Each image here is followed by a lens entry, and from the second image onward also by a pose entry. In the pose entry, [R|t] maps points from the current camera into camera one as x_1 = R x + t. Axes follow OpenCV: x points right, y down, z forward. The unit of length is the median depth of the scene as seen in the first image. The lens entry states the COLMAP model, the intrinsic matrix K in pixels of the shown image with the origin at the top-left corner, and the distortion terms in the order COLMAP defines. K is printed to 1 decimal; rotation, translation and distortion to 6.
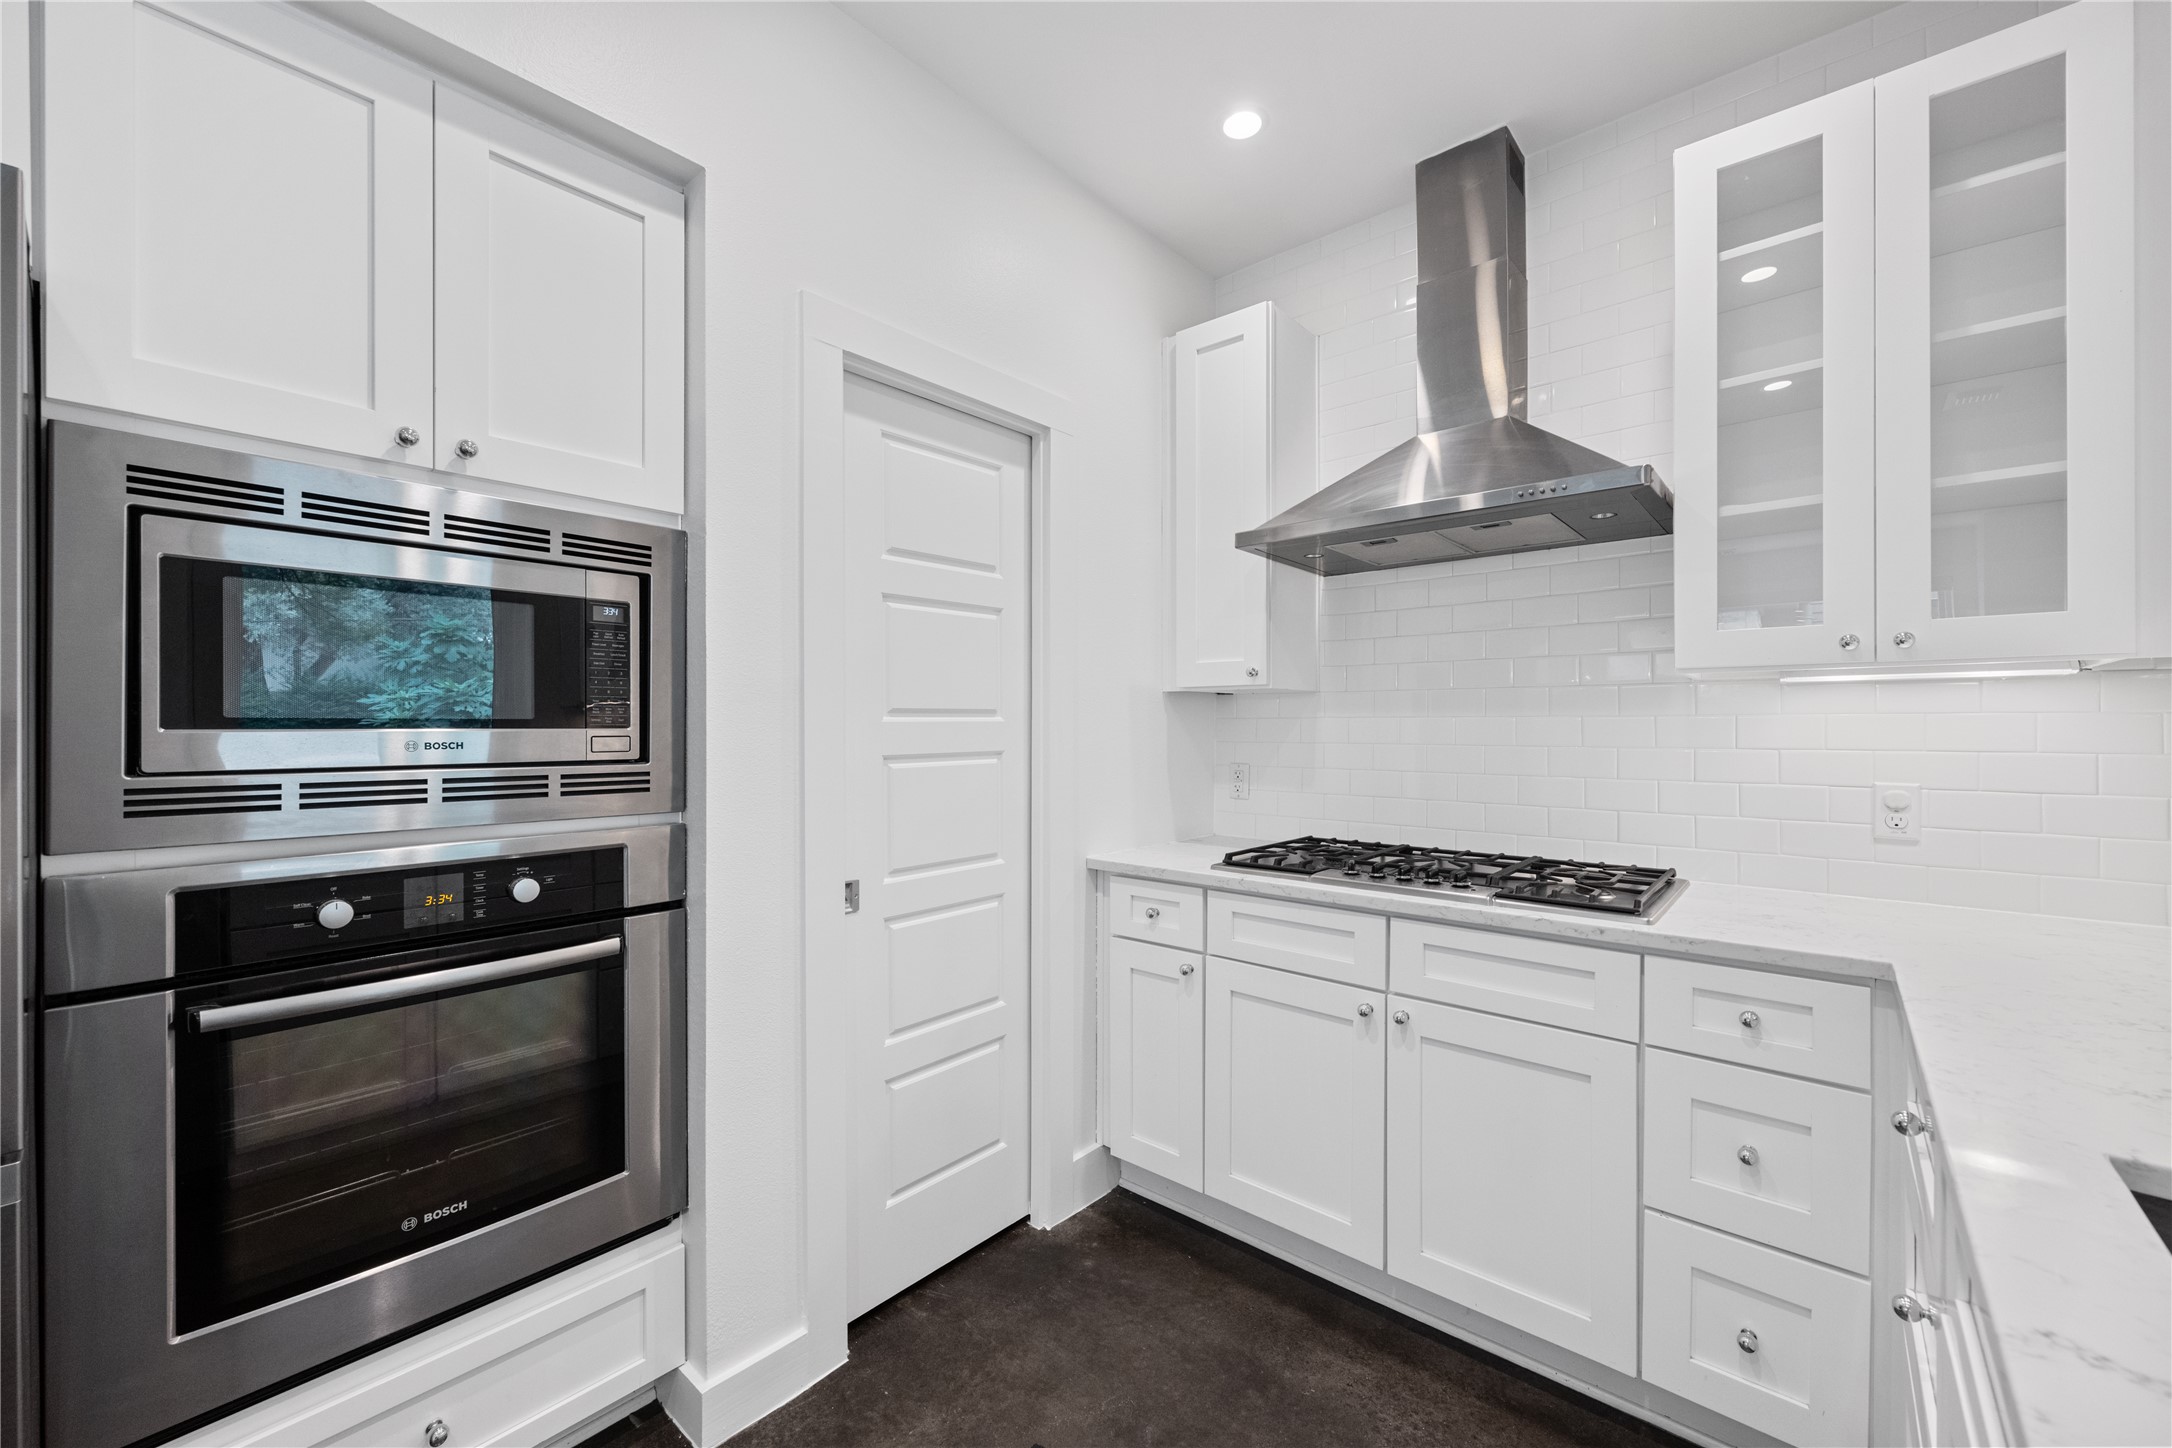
lens RADIAL K [[862.1, 0, 1087.0], [0, 862.1, 723.0], [0, 0, 1]] dist [-0.000929, 0.000265]
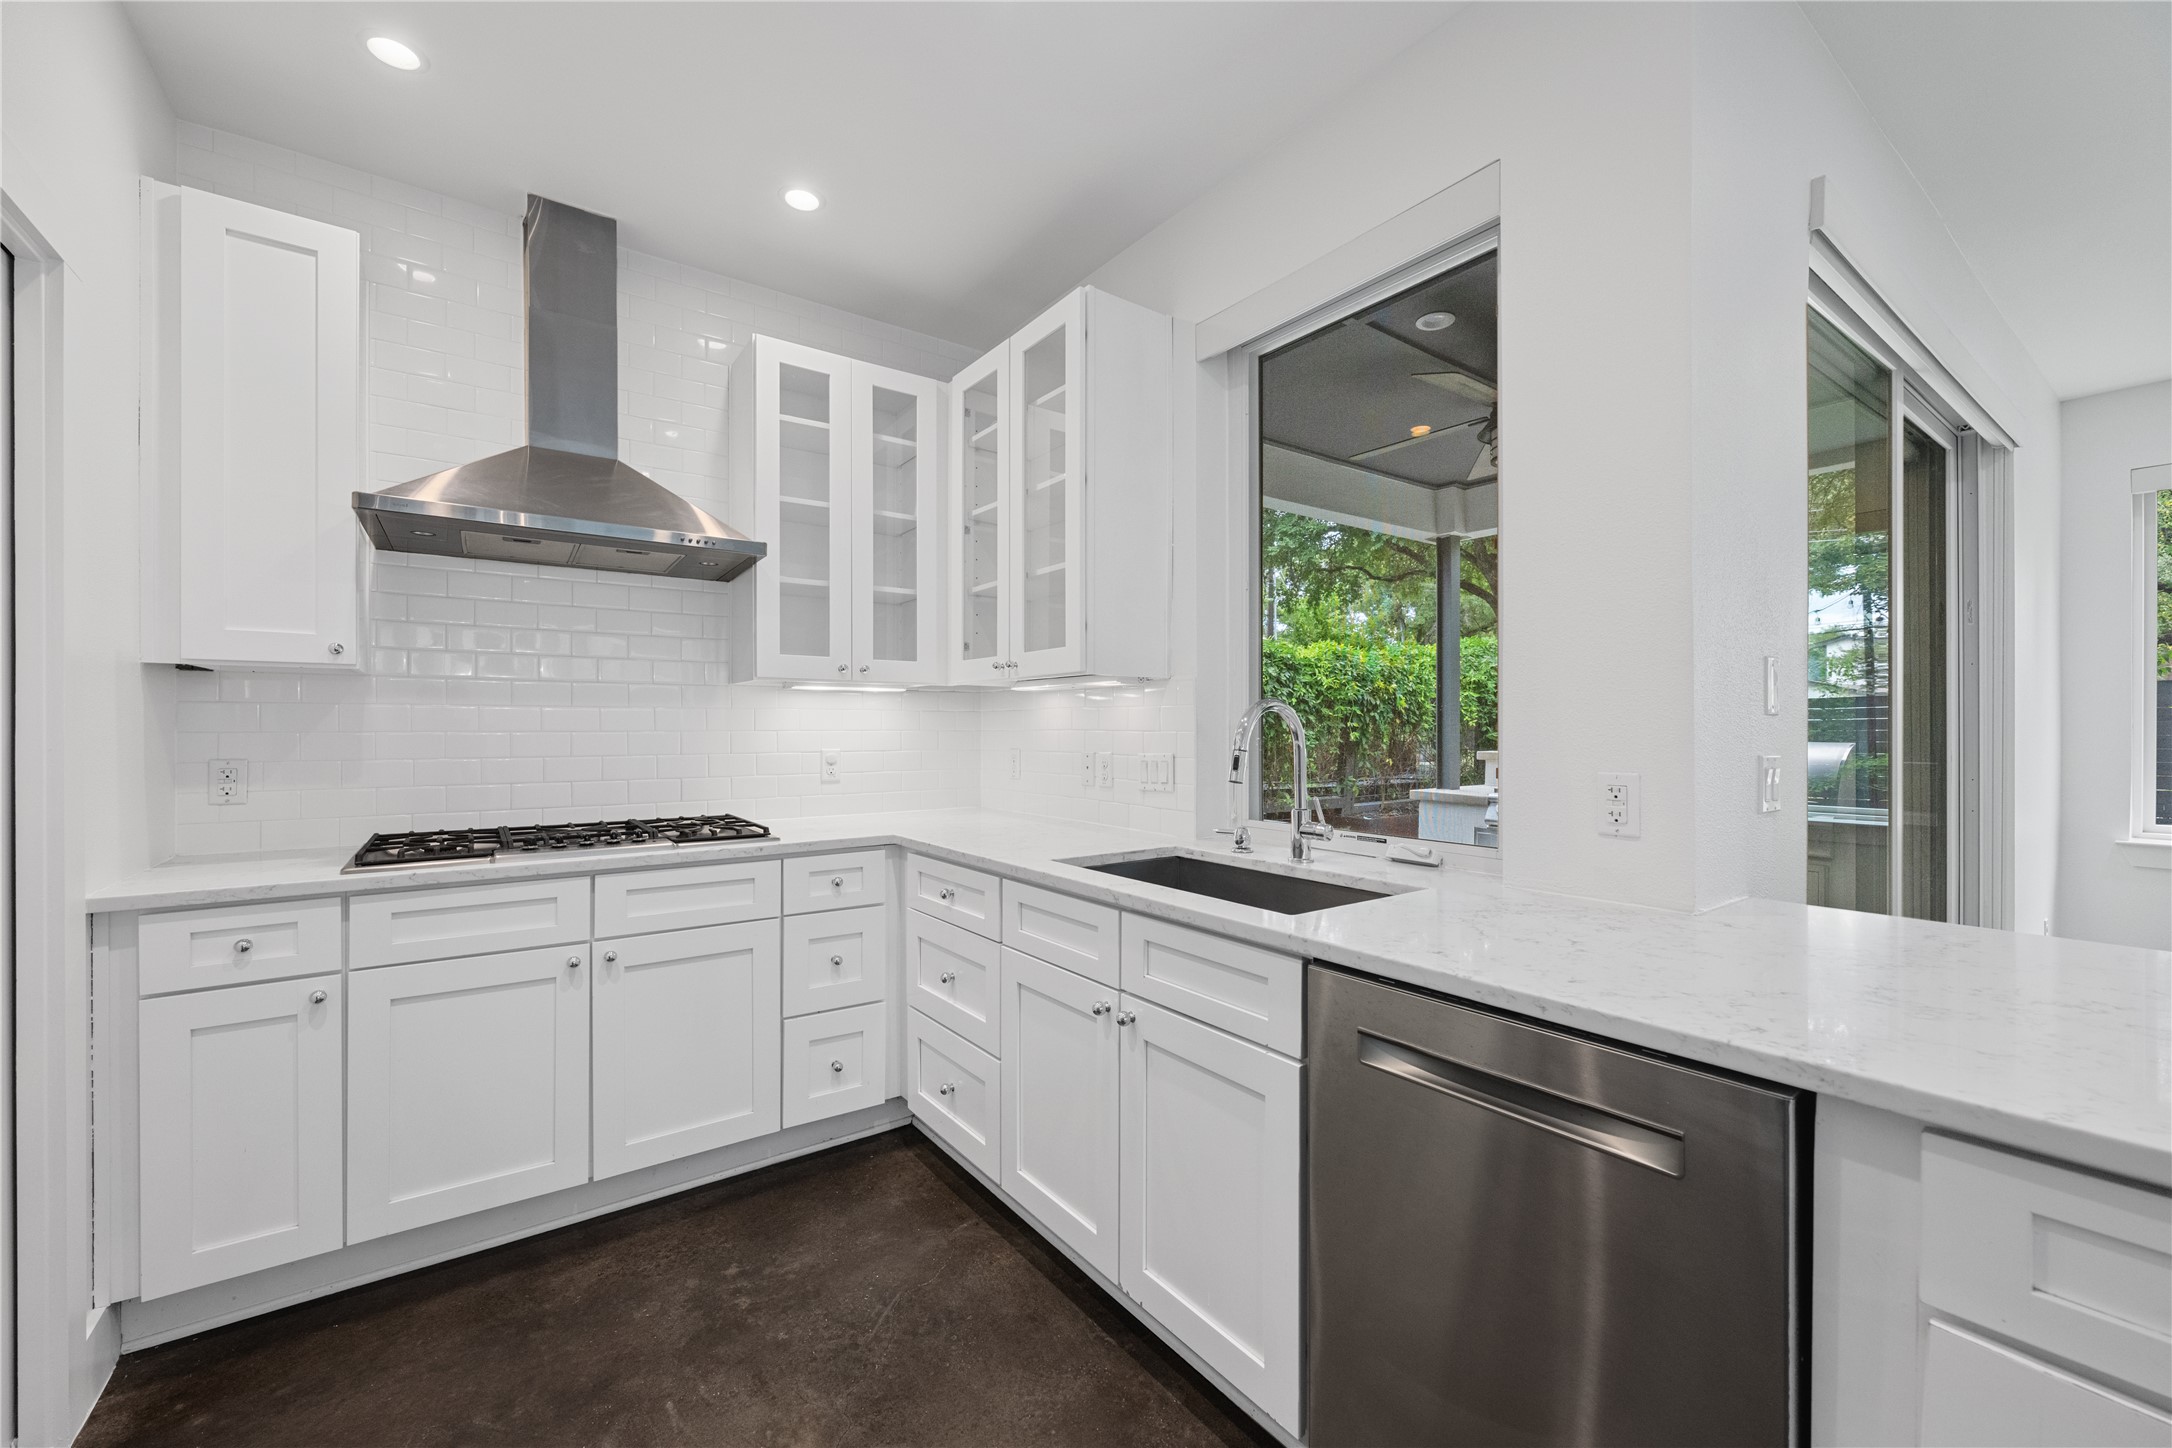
lens RADIAL K [[862.1, 0, 1089.2], [0, 862.1, 726.8], [0, 0, 1]] dist [-0.000929, 0.000265]
pose [[0.227214, -0.000844, 0.973845, -0.626879], [-0.003512, 0.999992, 0.001686, 0.019449], [-0.973839, -0.003803, 0.227209, 0.084307]]
